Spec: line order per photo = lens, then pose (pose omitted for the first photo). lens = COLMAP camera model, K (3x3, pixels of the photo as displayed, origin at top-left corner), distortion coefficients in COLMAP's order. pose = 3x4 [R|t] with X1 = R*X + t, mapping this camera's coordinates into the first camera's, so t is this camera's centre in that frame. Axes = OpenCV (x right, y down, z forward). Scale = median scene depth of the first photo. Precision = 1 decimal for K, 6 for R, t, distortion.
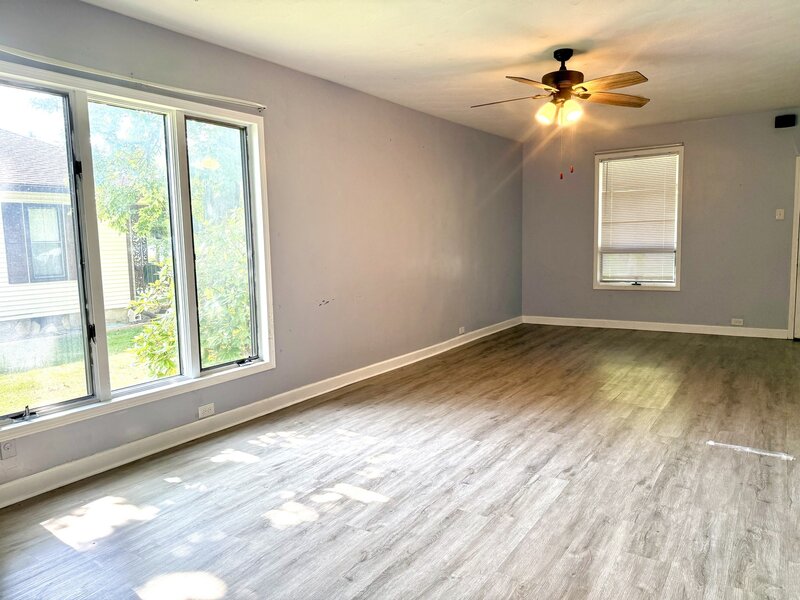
lens RADIAL K [[561.8, 0, 402.7], [0, 561.8, 299.6], [0, 0, 1]] dist [0.070241, -0.079715]
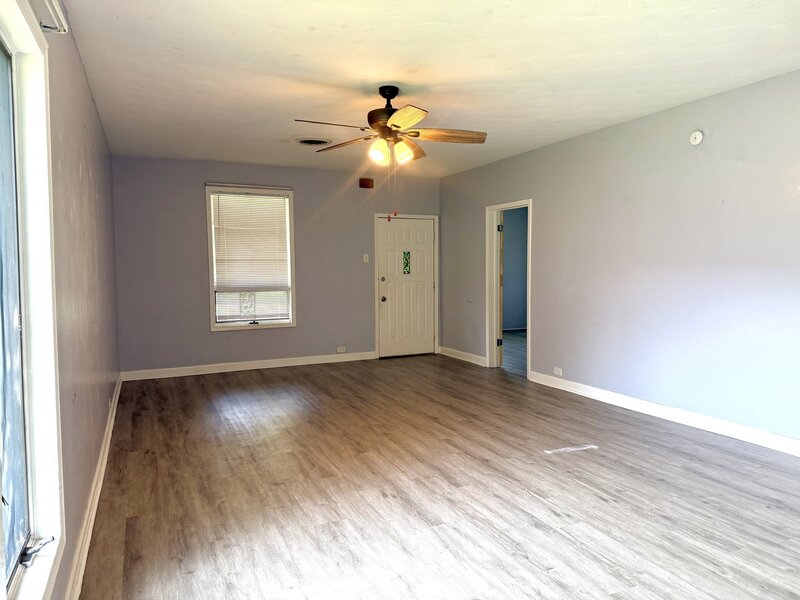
lens RADIAL K [[561.8, 0, 403.8], [0, 561.8, 303.9], [0, 0, 1]] dist [0.070241, -0.079715]
pose [[0.525290, -0.042100, 0.849881, -0.552998], [0.081045, 0.996710, -0.000719, -0.075923], [-0.847055, 0.069256, 0.526973, 0.523778]]
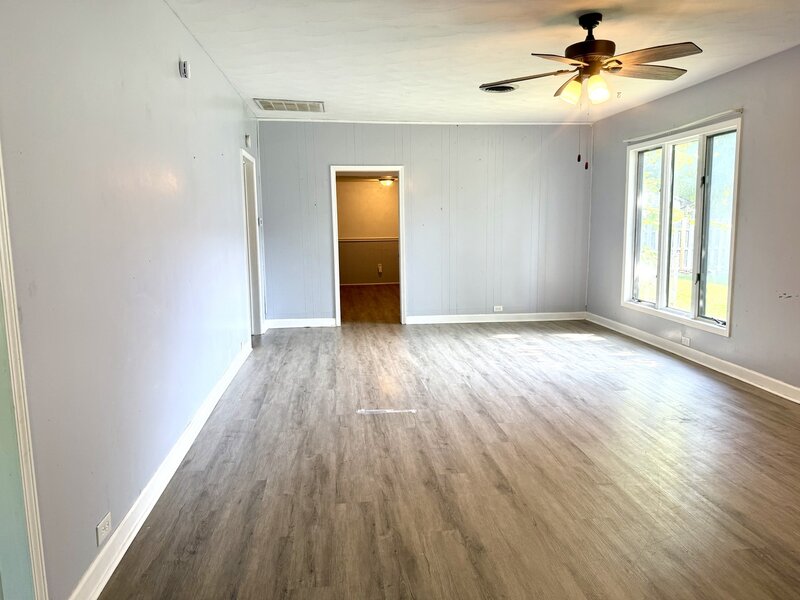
lens RADIAL K [[561.8, 0, 400.1], [0, 561.8, 297.2], [0, 0, 1]] dist [0.070241, -0.079715]
pose [[-0.765449, 0.124978, -0.631243, 1.126585], [-0.030256, 0.972884, 0.229307, -0.227819], [0.642785, 0.194622, -0.740912, 1.592286]]
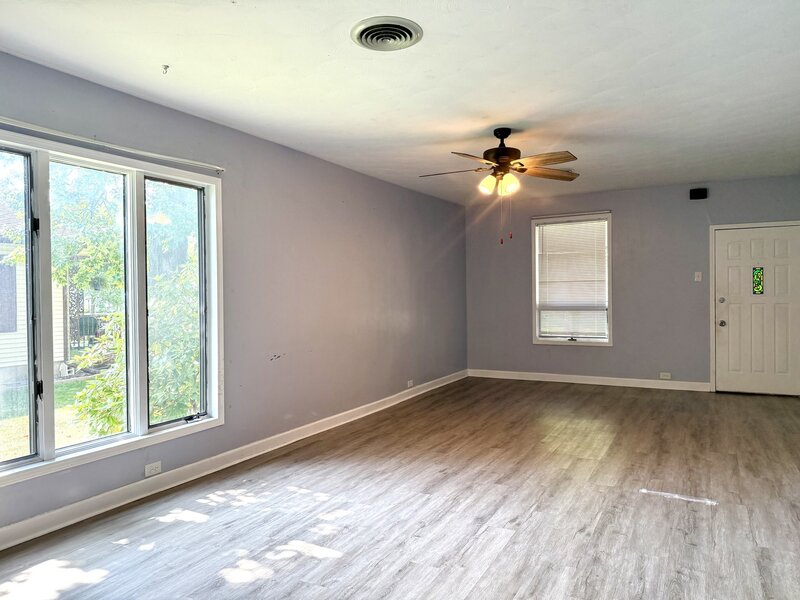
lens RADIAL K [[561.8, 0, 402.8], [0, 561.8, 297.5], [0, 0, 1]] dist [0.070241, -0.079715]
pose [[0.995290, 0.010764, 0.096348, -0.013762], [-0.001320, 0.995229, -0.097554, -0.004009], [-0.096938, 0.096967, 0.990556, -0.043273]]
